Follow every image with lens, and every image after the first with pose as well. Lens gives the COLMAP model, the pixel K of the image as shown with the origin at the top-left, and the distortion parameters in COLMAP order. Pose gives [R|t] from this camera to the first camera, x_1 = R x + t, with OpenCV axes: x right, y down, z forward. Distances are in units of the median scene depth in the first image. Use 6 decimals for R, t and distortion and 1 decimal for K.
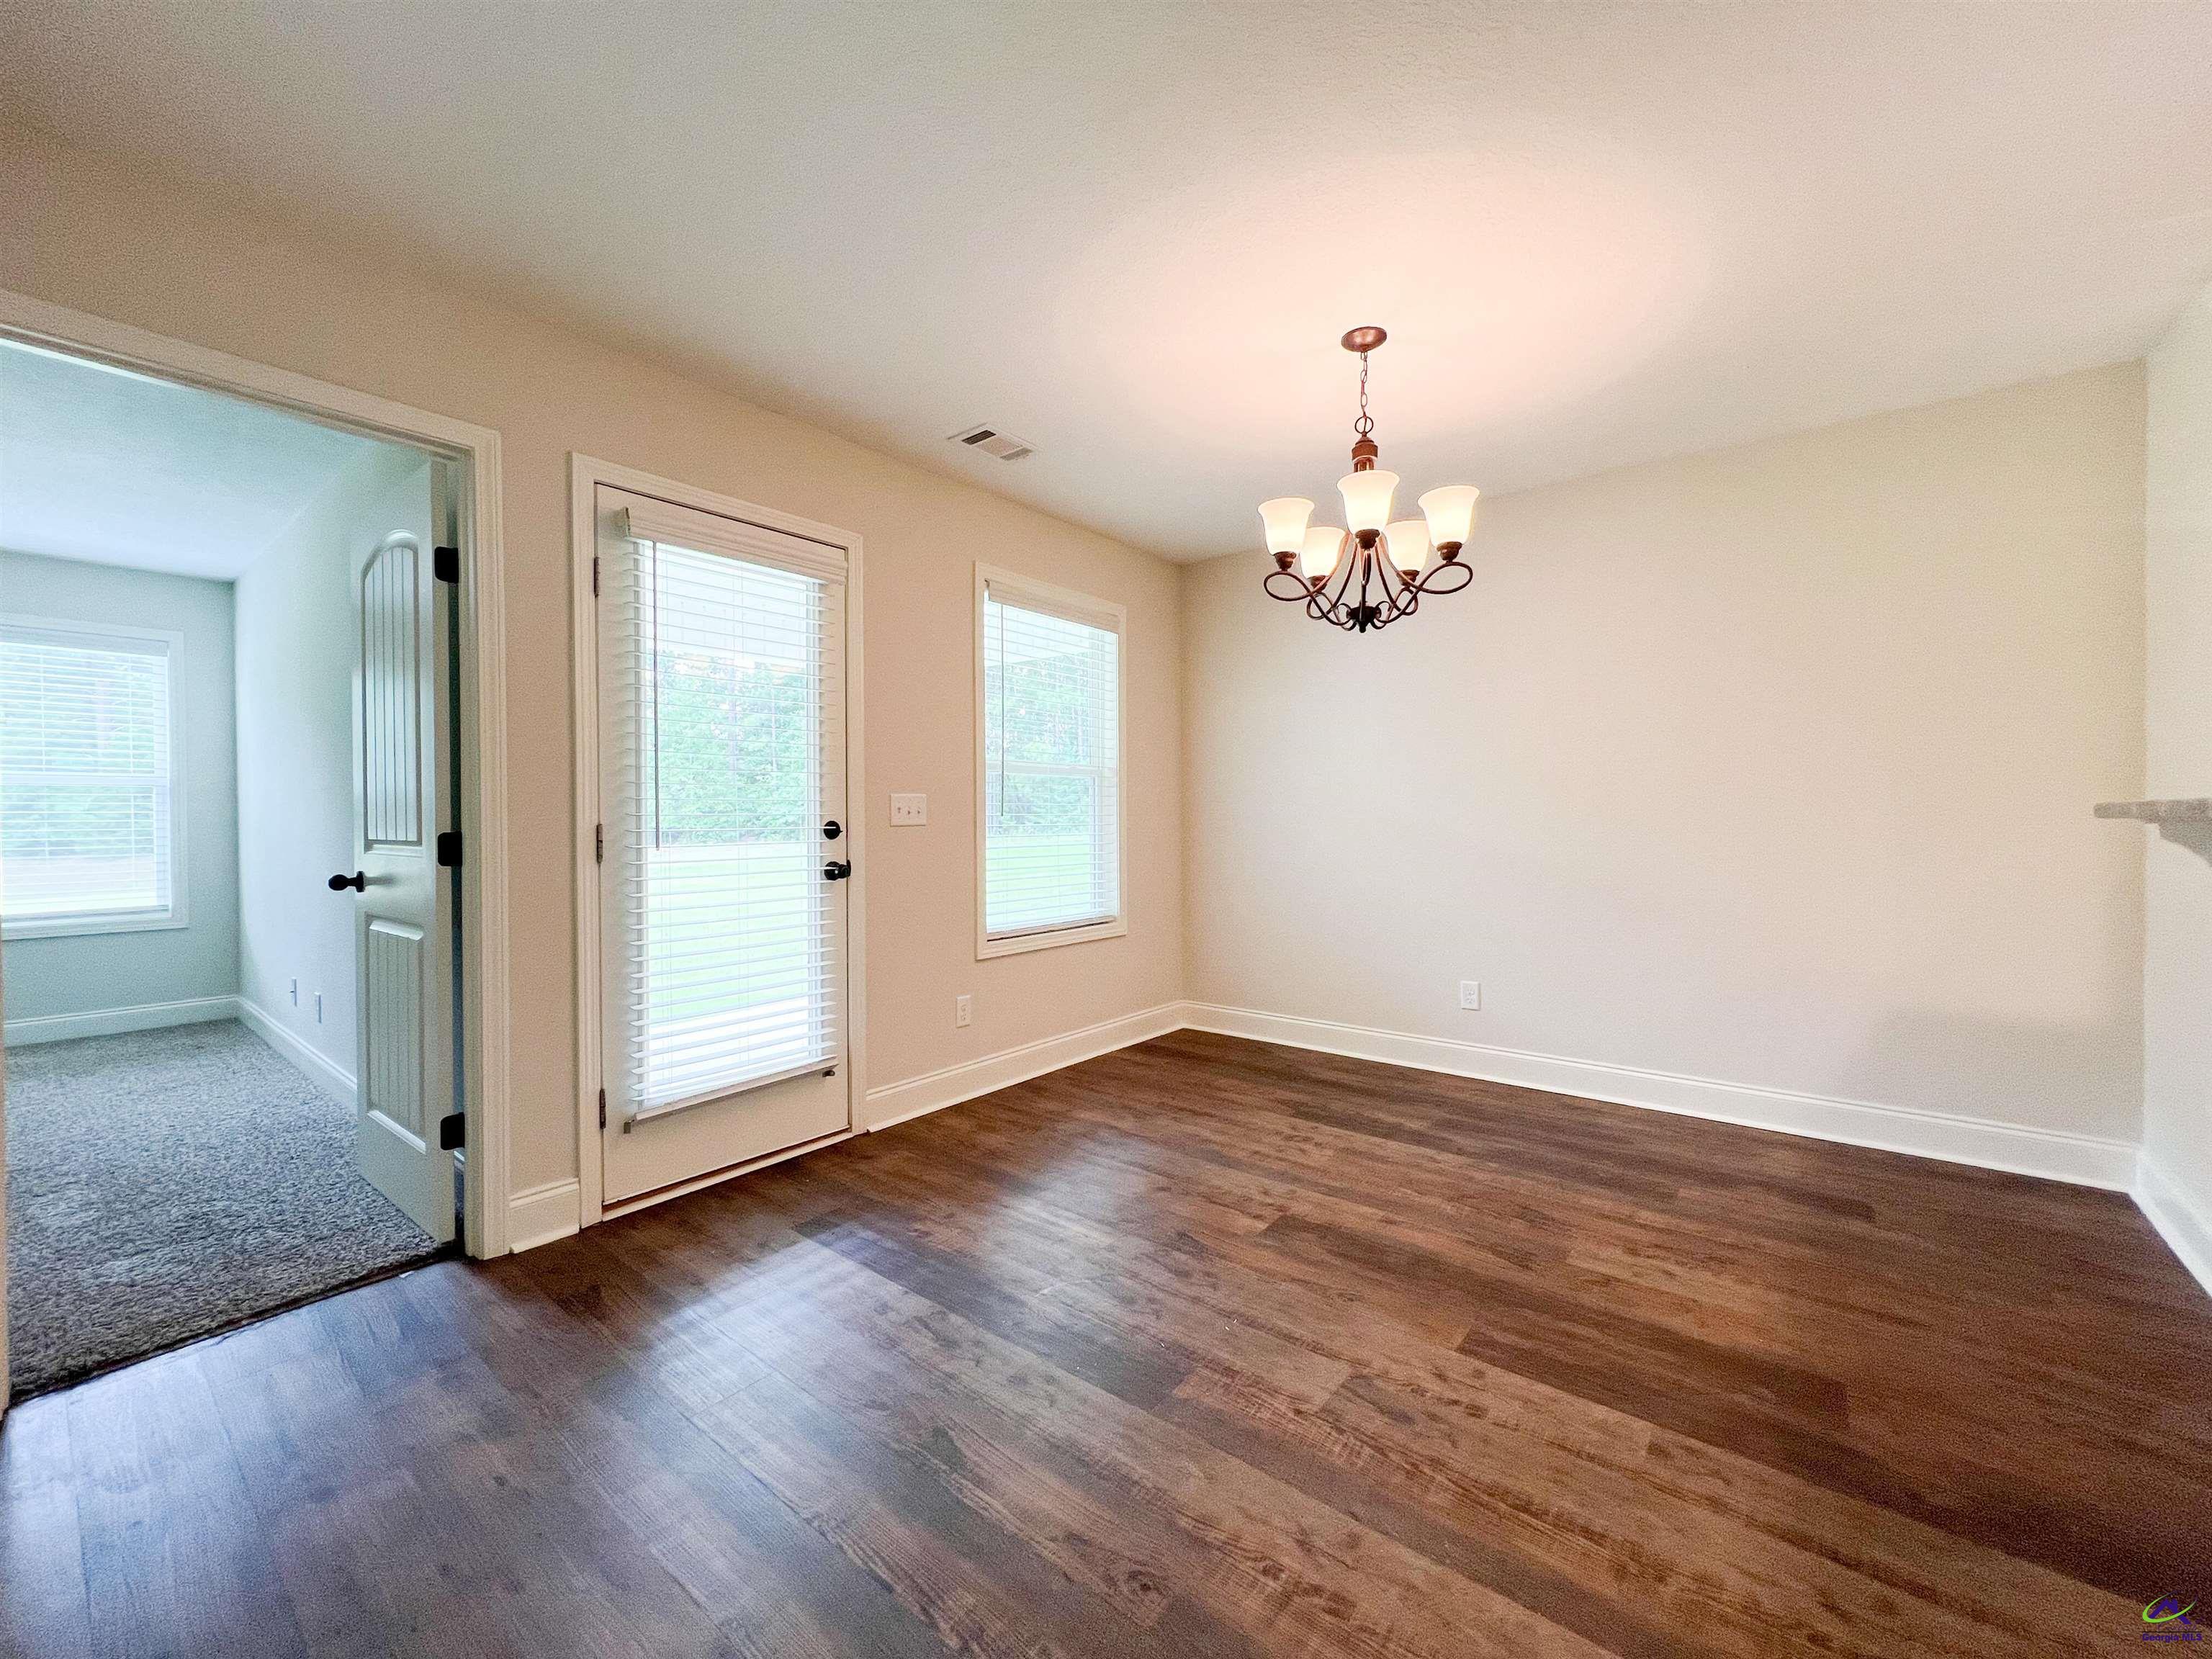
lens RADIAL K [[883.5, 0, 1104.3], [0, 883.5, 829.5], [0, 0, 1]] dist [0.000991, 0.000215]
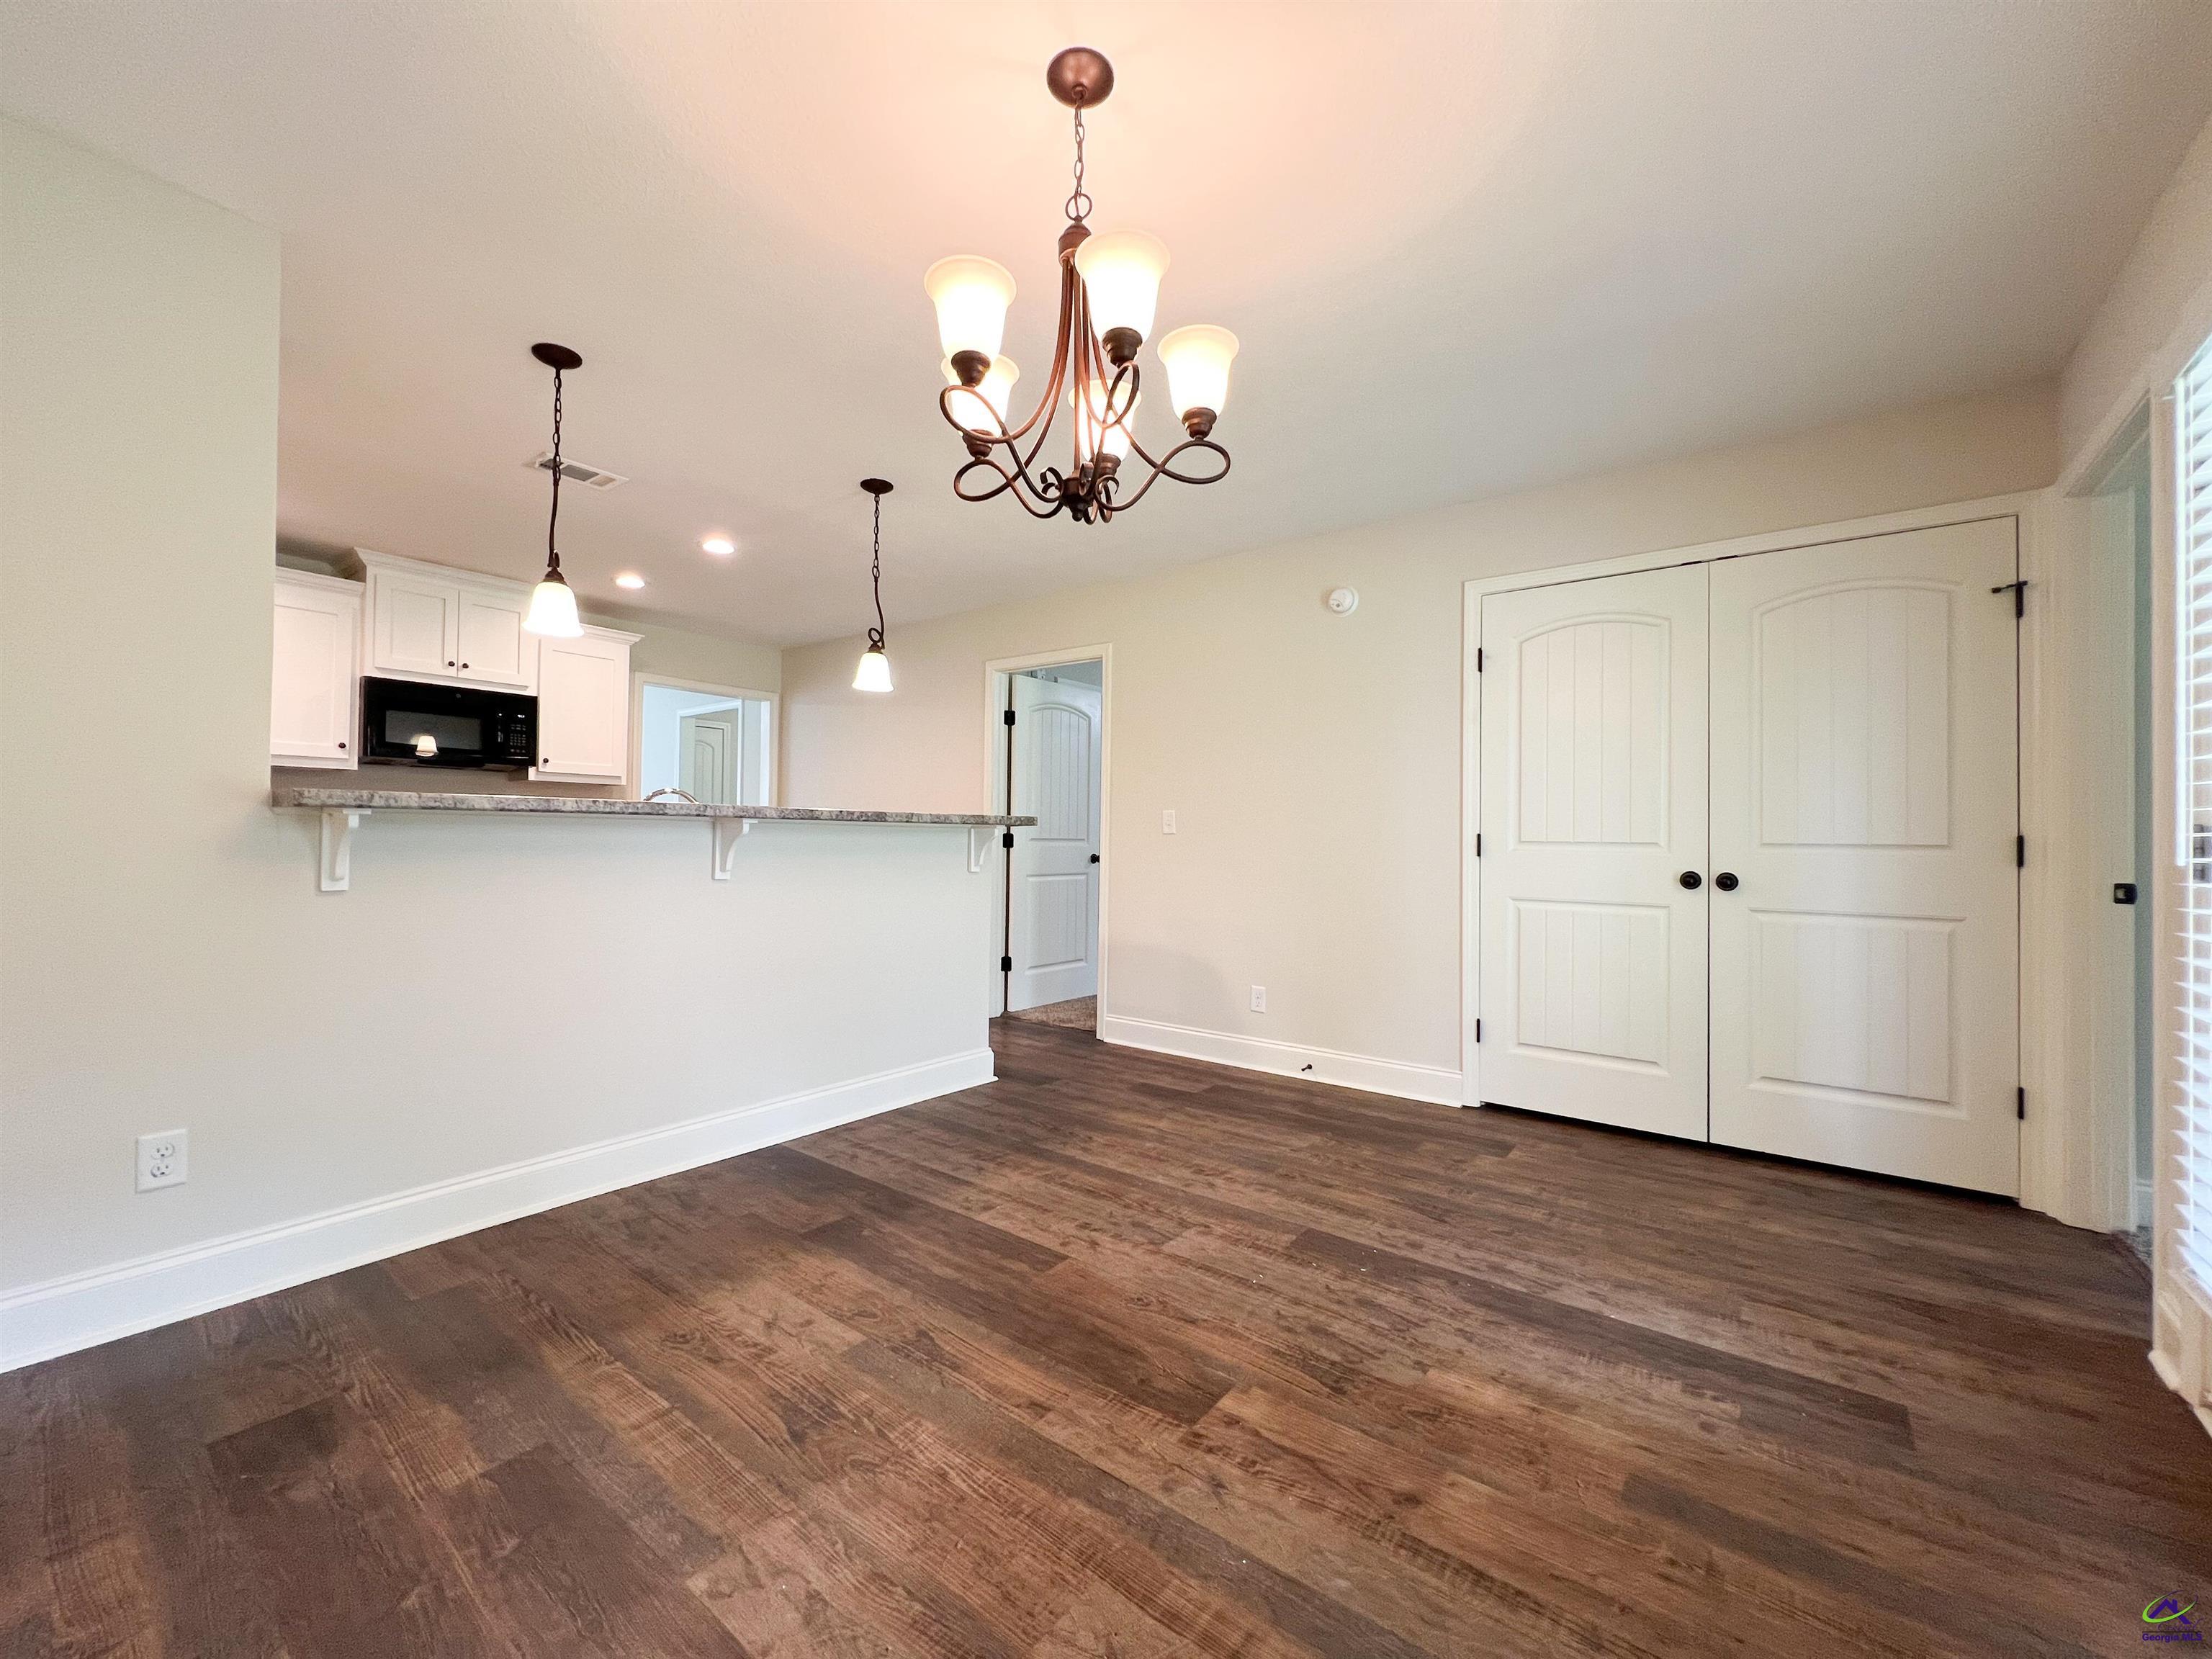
lens RADIAL K [[883.5, 0, 1112.2], [0, 883.5, 826.8], [0, 0, 1]] dist [0.000991, 0.000215]
pose [[-0.999490, -0.008064, -0.030912, 0.351657], [-0.008100, 0.999967, 0.001029, 0.001967], [0.030902, 0.001279, -0.999522, 2.025683]]
